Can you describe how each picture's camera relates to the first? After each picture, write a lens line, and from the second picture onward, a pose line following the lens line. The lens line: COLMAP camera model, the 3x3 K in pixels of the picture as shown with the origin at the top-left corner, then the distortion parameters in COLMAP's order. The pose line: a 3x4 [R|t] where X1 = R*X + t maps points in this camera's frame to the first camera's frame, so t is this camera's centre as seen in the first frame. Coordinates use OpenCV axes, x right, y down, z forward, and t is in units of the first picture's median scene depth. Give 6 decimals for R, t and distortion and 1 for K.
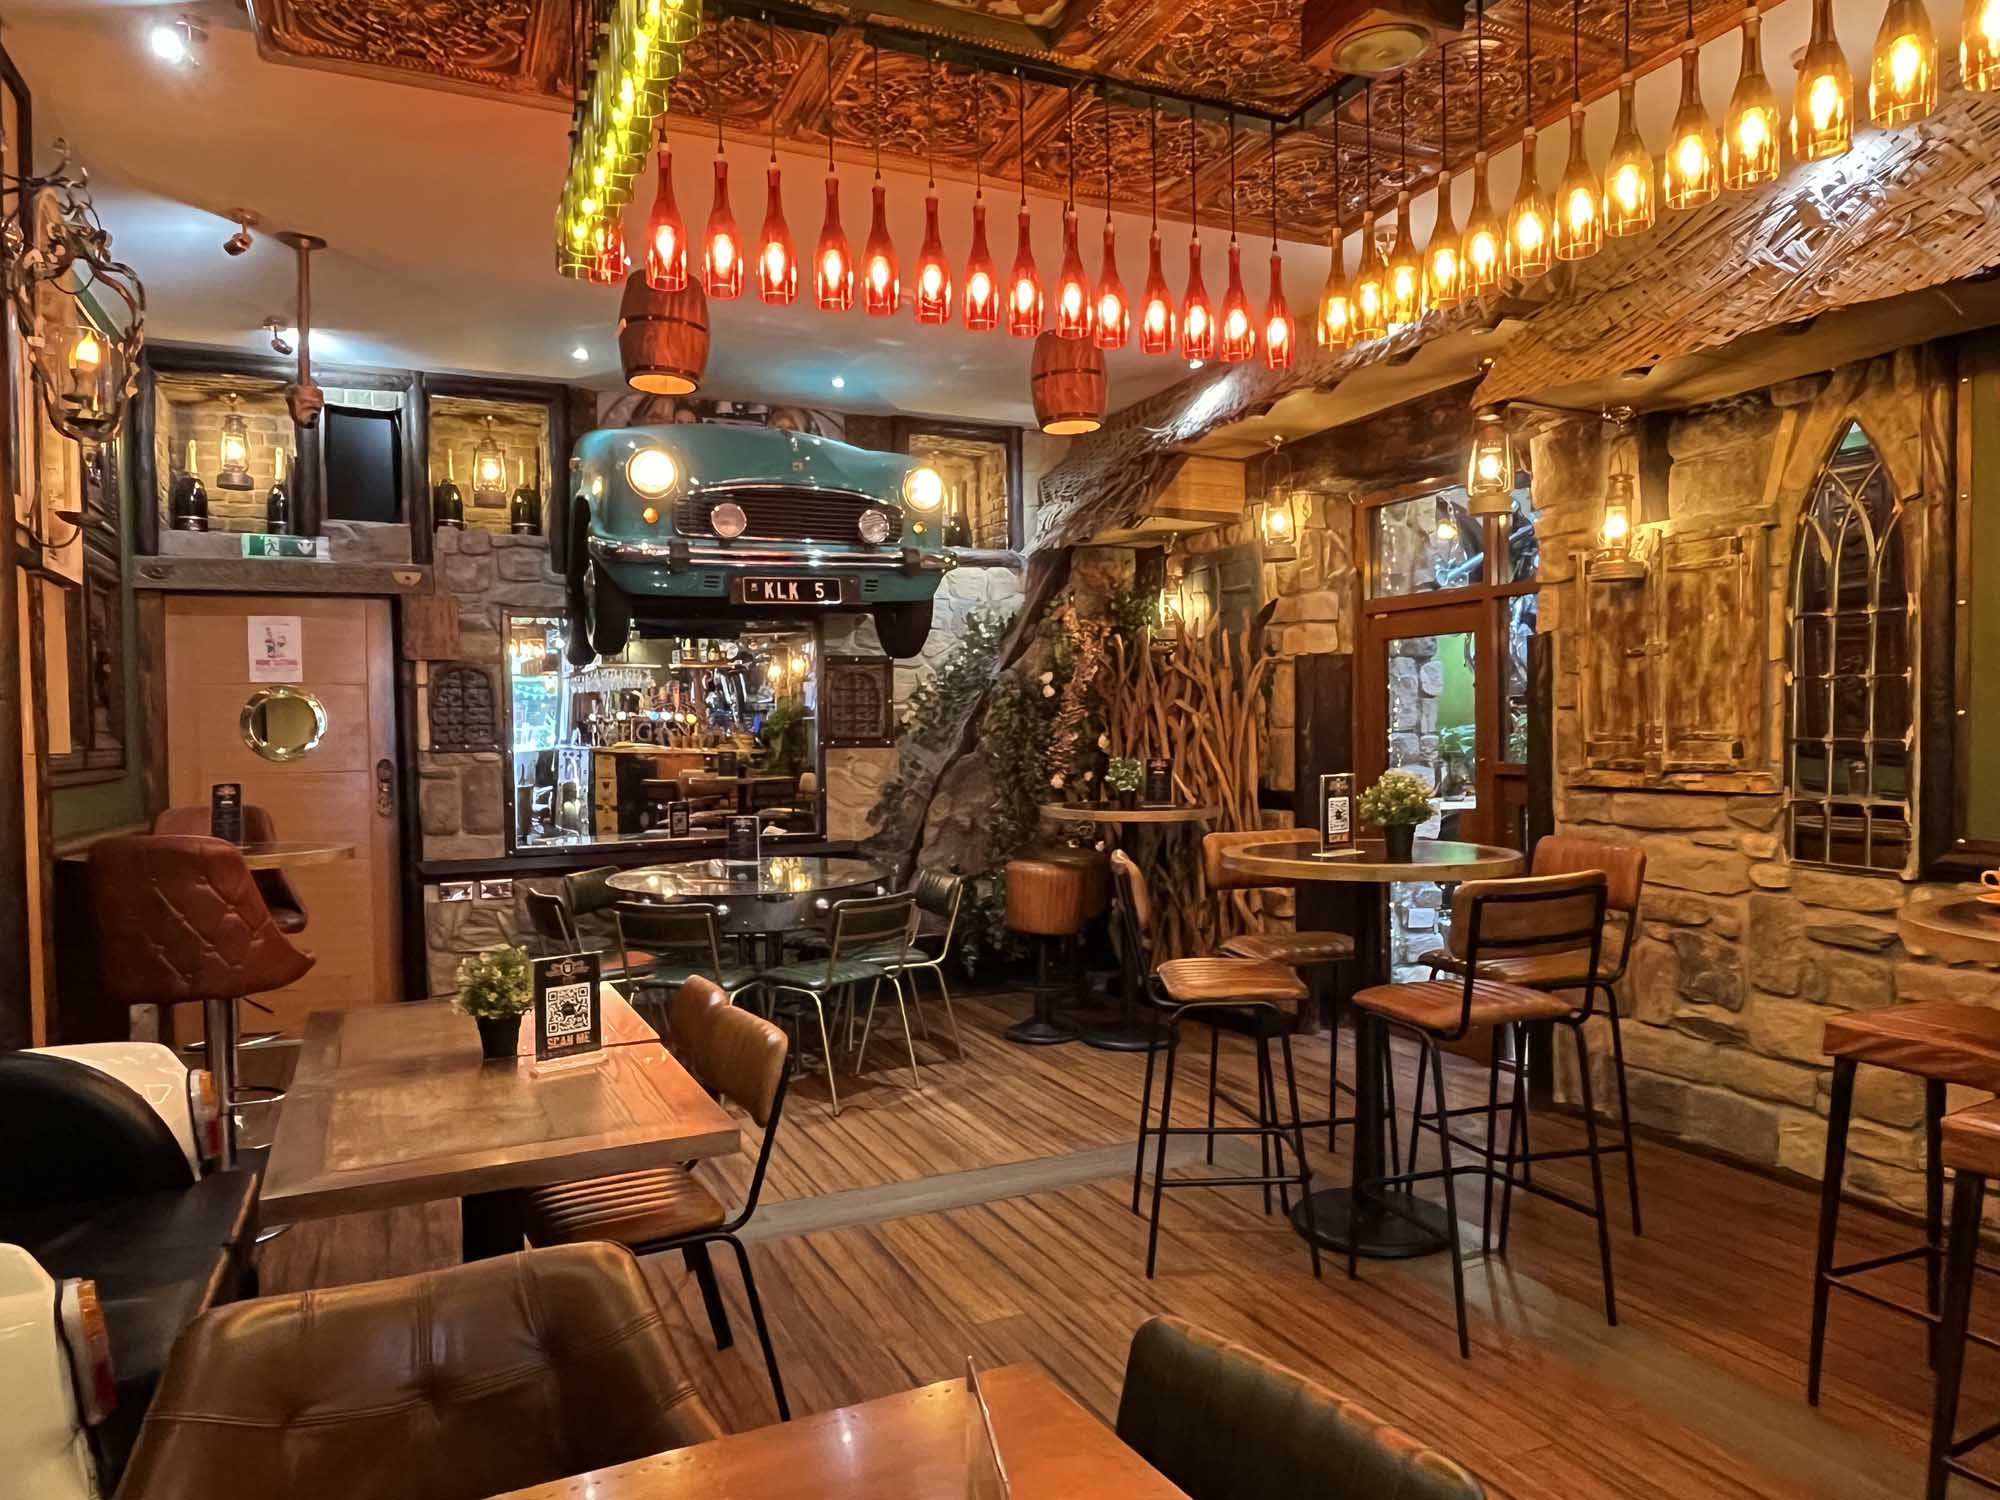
lens RADIAL K [[1277.7, 0, 997.2], [0, 1277.7, 751.3], [0, 0, 1]] dist [-0.007214, -0.000732]
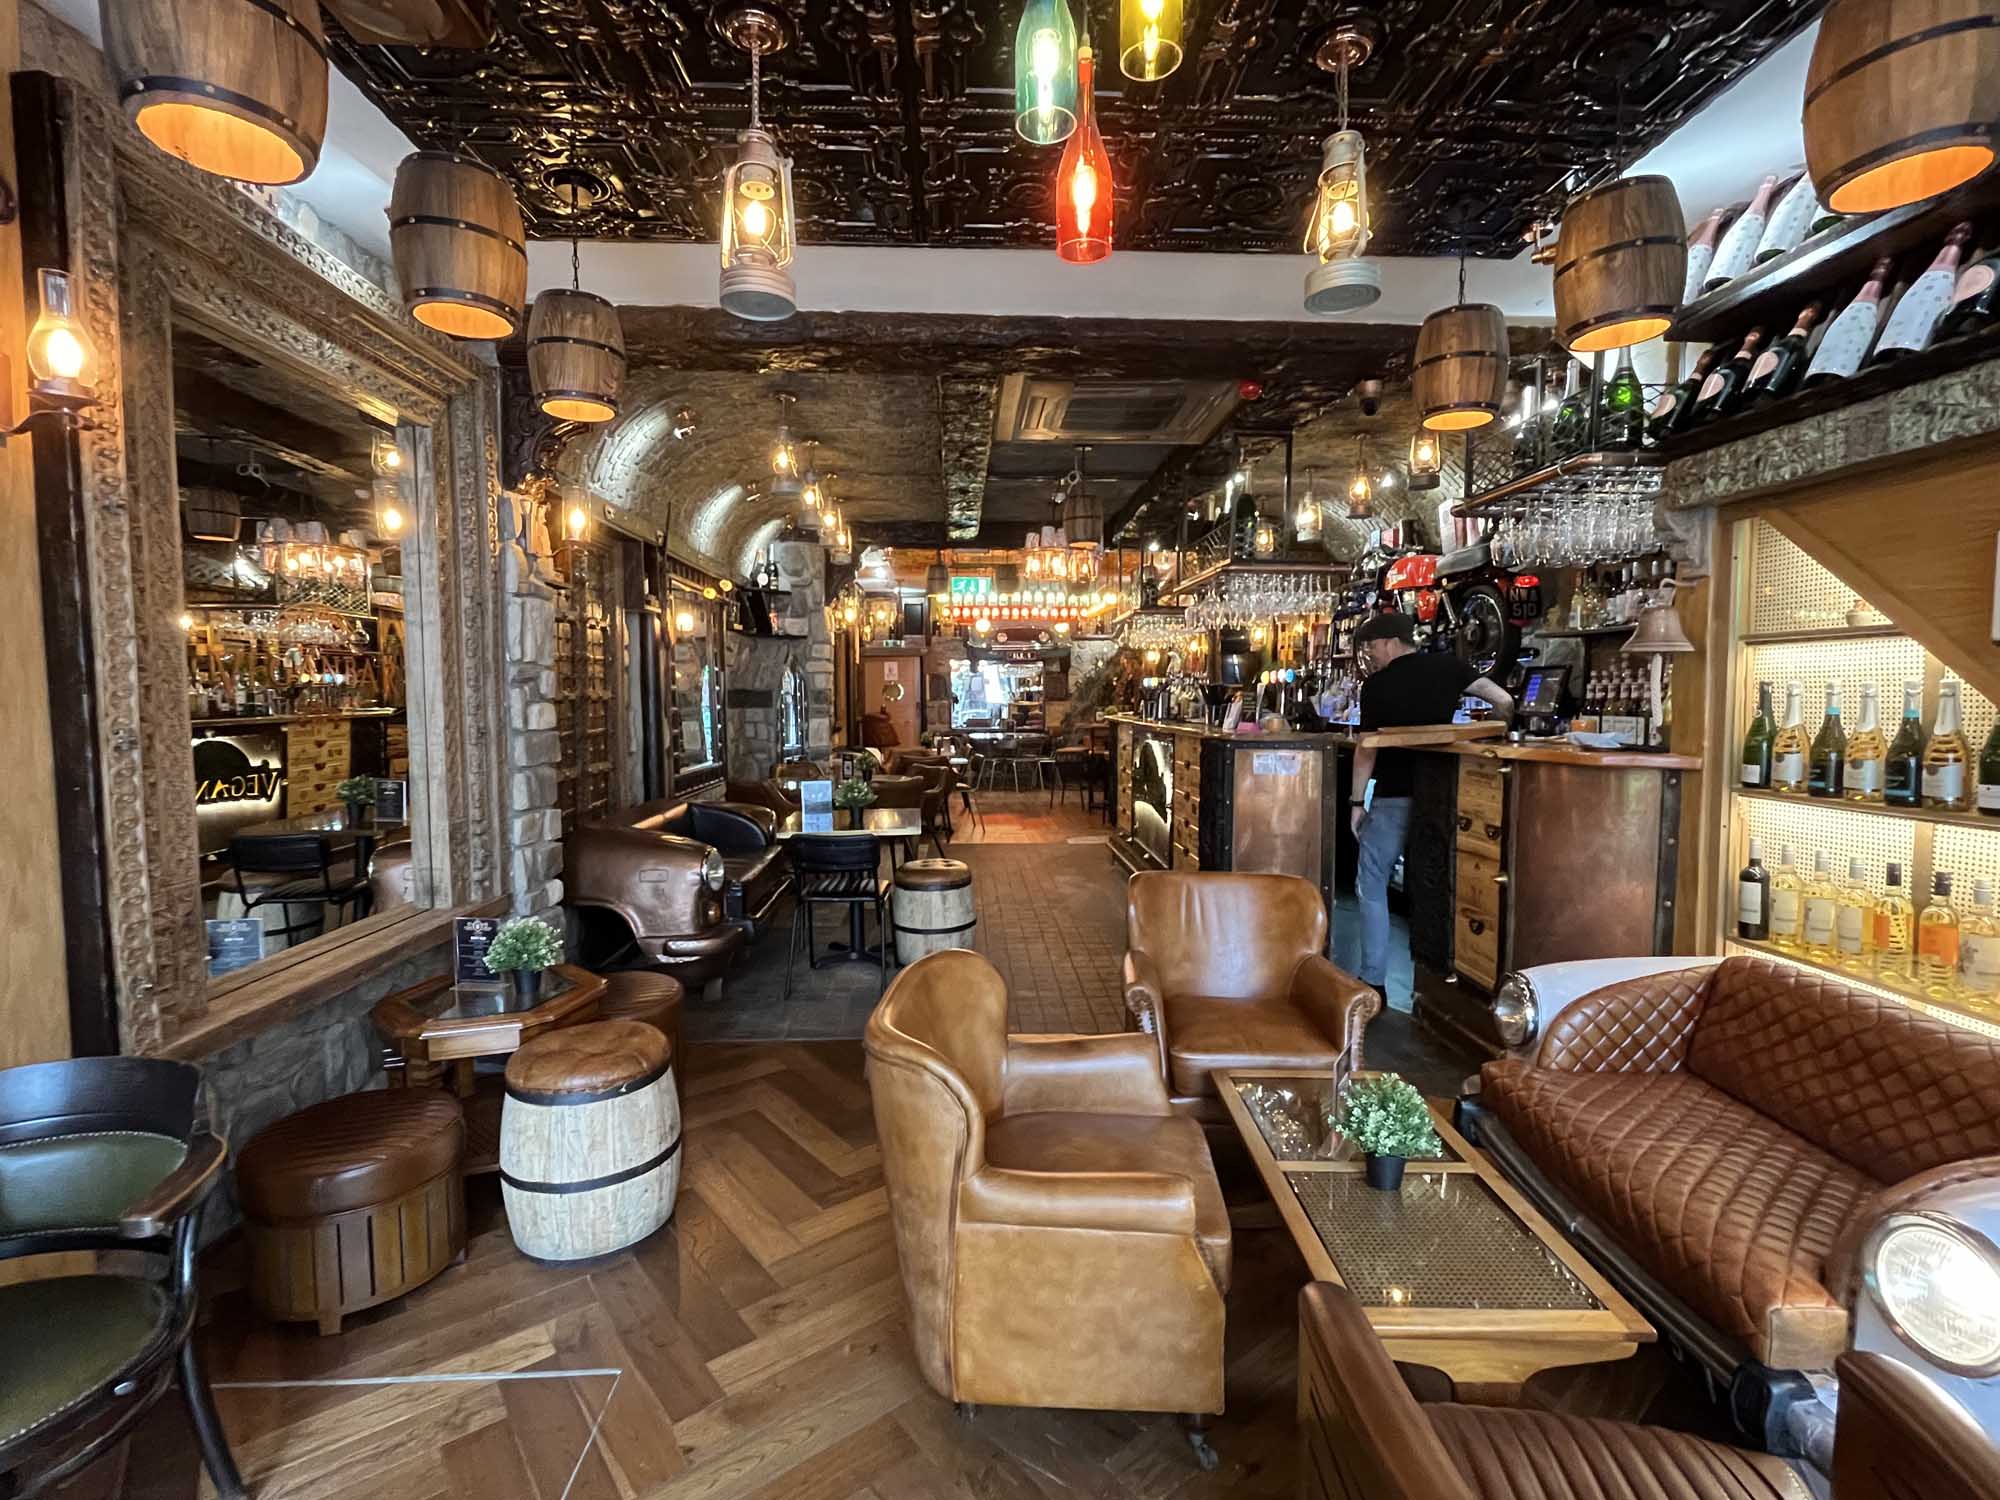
lens RADIAL K [[936.6, 0, 995.2], [0, 936.6, 749.1], [0, 0, 1]] dist [0.000020, 0.000000]
pose [[0.926412, 0.027596, -0.375500, 0.688737], [-0.012797, 0.999042, 0.041849, 0.023021], [0.376295, -0.033964, 0.925877, -1.314464]]
